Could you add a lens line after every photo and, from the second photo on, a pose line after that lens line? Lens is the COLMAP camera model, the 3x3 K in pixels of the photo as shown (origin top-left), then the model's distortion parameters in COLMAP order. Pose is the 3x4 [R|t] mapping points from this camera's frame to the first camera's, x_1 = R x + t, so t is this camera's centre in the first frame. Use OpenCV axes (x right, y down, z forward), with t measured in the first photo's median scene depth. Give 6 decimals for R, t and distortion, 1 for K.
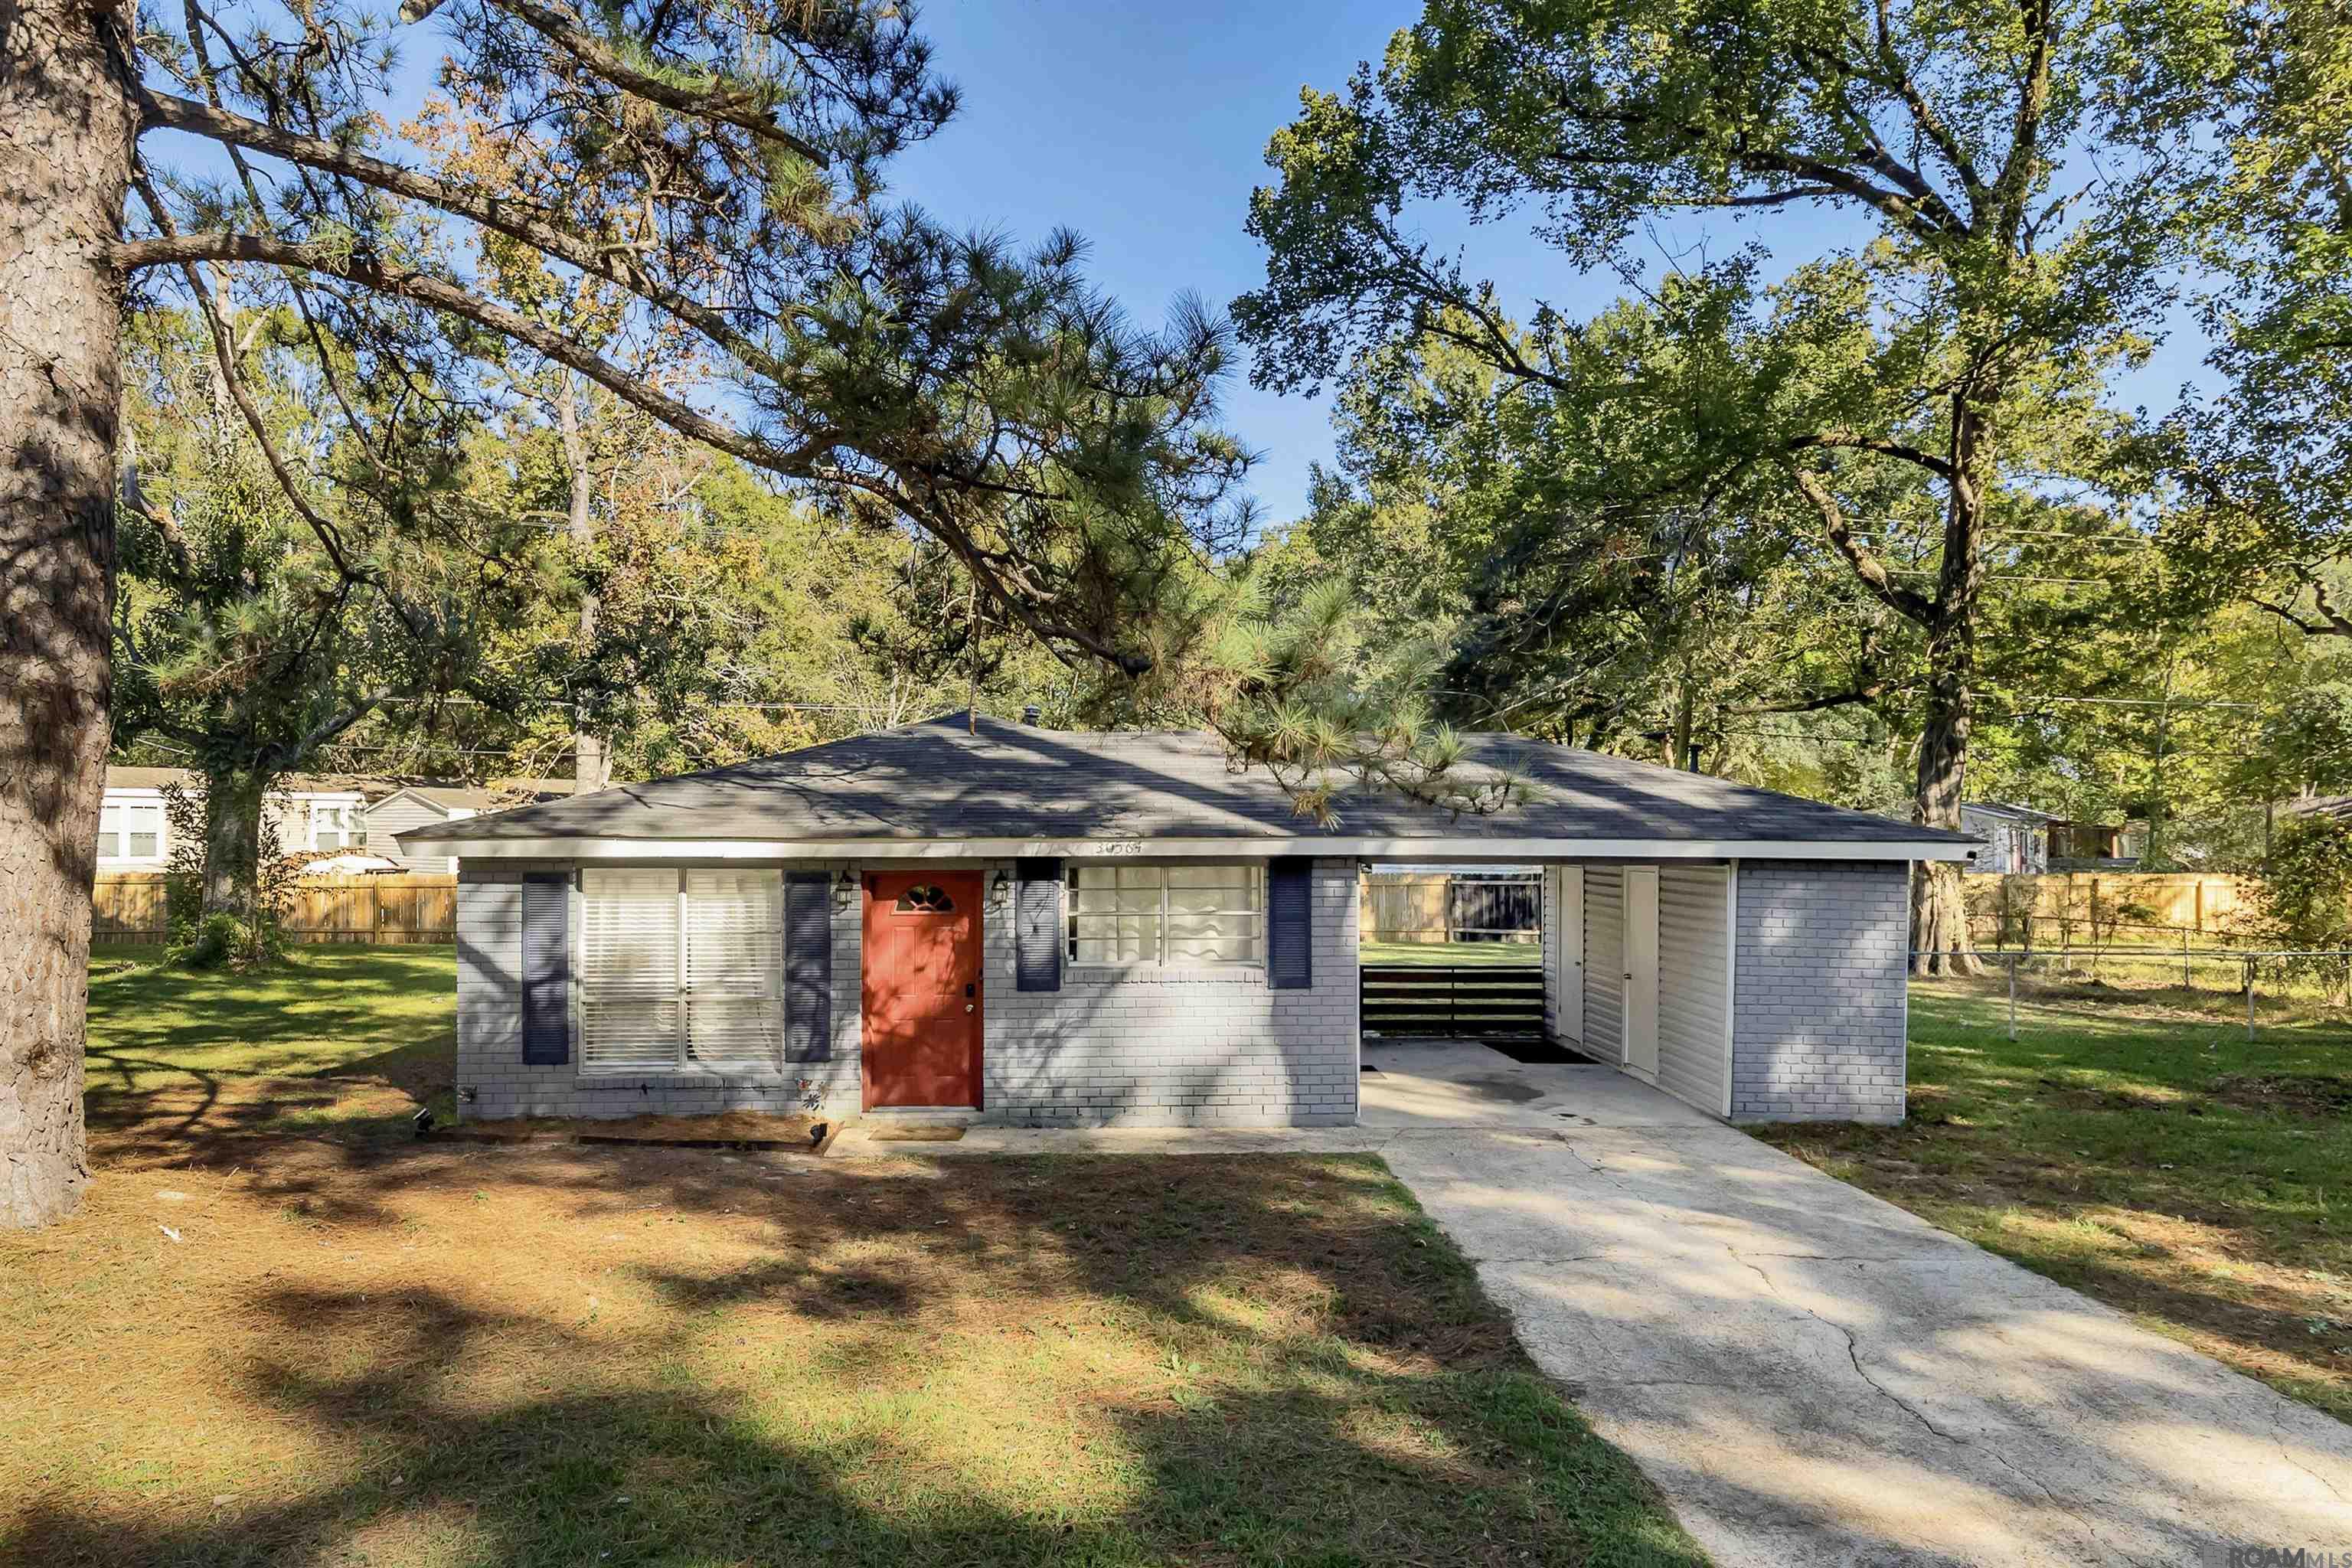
lens RADIAL K [[1338.4, 0, 1176.6], [0, 1338.4, 852.6], [0, 0, 1]] dist [0.001948, 0.000535]
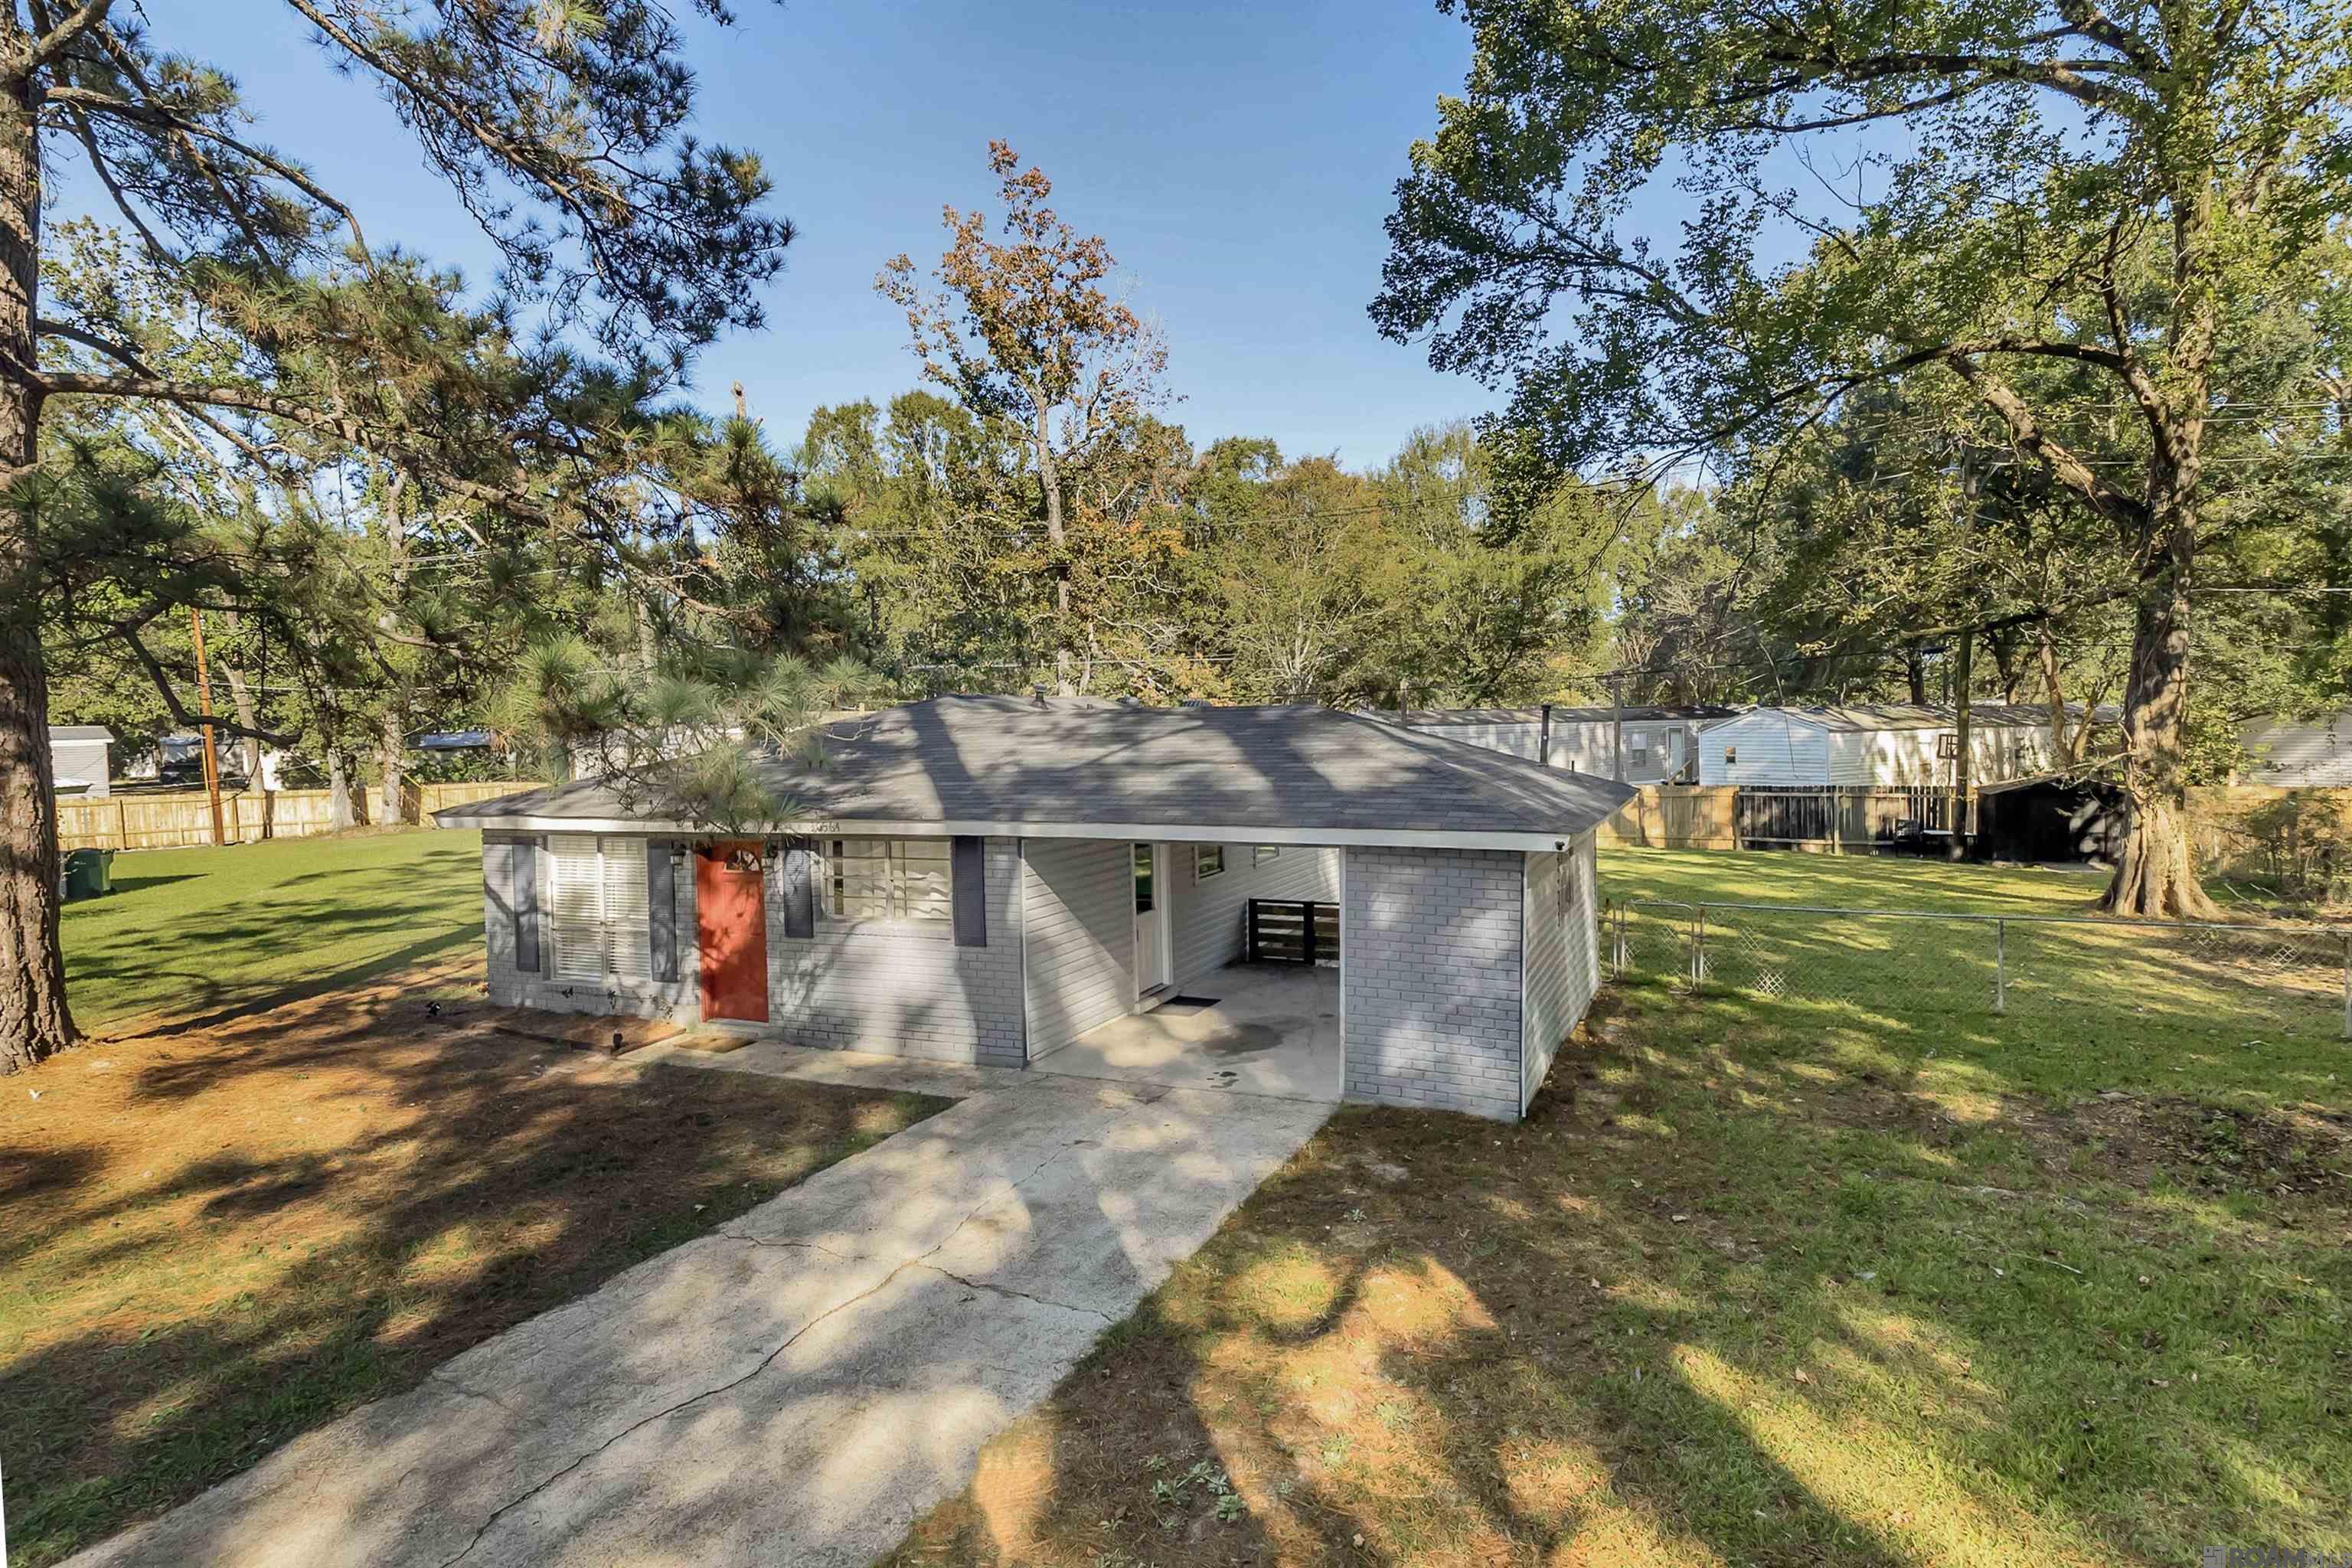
lens RADIAL K [[1070.9, 0, 1150.5], [0, 1070.9, 786.8], [0, 0, 1]] dist [-0.002424, -0.000278]
pose [[0.927010, -0.002594, -0.375027, 0.576837], [0.012147, 0.999659, 0.023111, -0.057020], [0.374839, -0.025979, 0.926726, 0.193788]]
